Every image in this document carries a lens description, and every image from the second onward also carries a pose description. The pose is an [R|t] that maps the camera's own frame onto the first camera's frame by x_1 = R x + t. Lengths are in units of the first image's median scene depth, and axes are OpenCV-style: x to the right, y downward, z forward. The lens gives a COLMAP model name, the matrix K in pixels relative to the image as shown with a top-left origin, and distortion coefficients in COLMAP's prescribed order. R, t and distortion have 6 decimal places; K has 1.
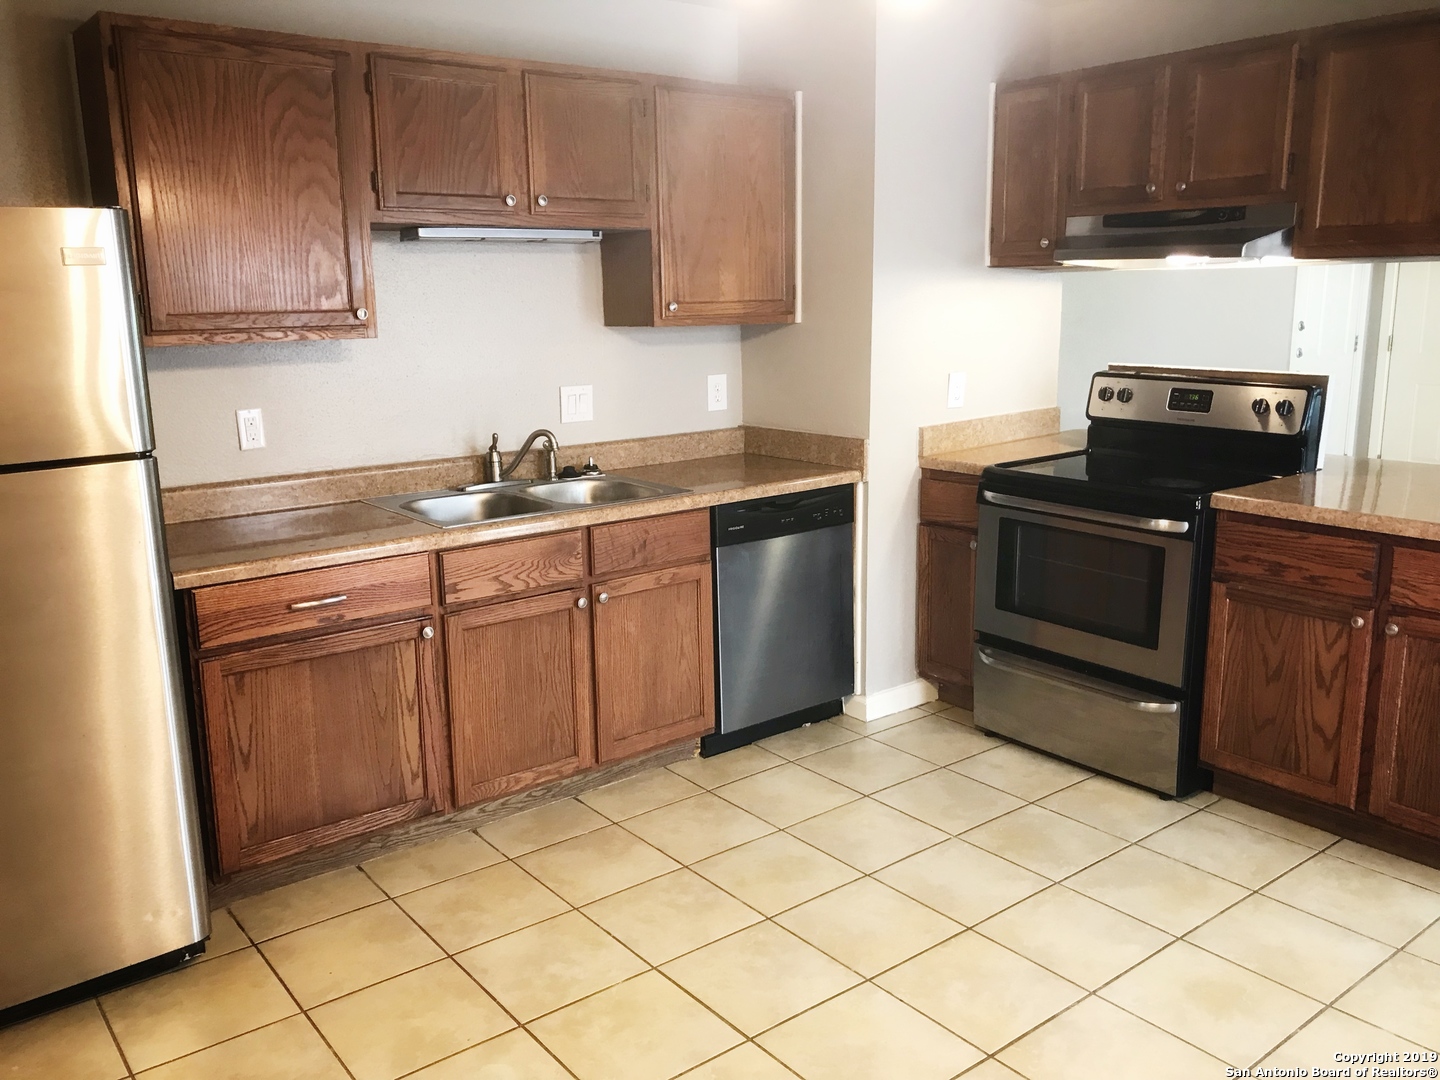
lens RADIAL K [[1182.4, 0, 705.4], [0, 1182.4, 532.0], [0, 0, 1]] dist [0.031610, -0.060768]
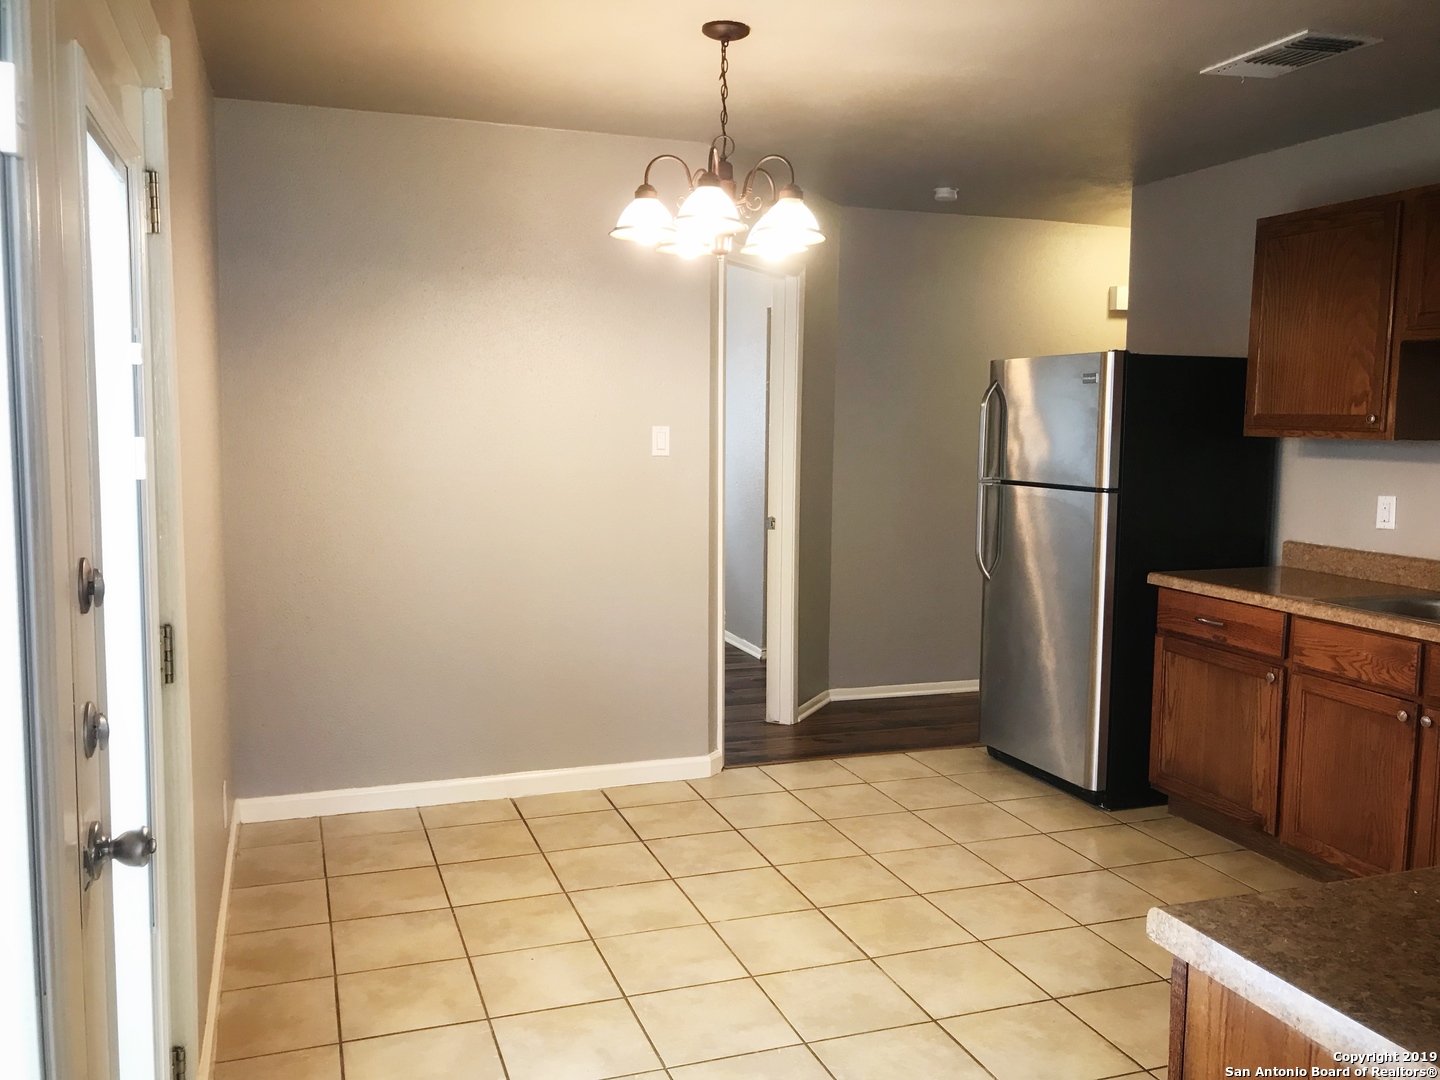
lens RADIAL K [[1182.4, 0, 718.5], [0, 1182.4, 546.5], [0, 0, 1]] dist [0.031610, -0.060768]
pose [[-0.316067, 0.118084, -0.941359, 1.049011], [-0.199542, 0.961756, 0.187639, -0.155661], [0.927515, 0.247147, -0.280417, 0.766145]]
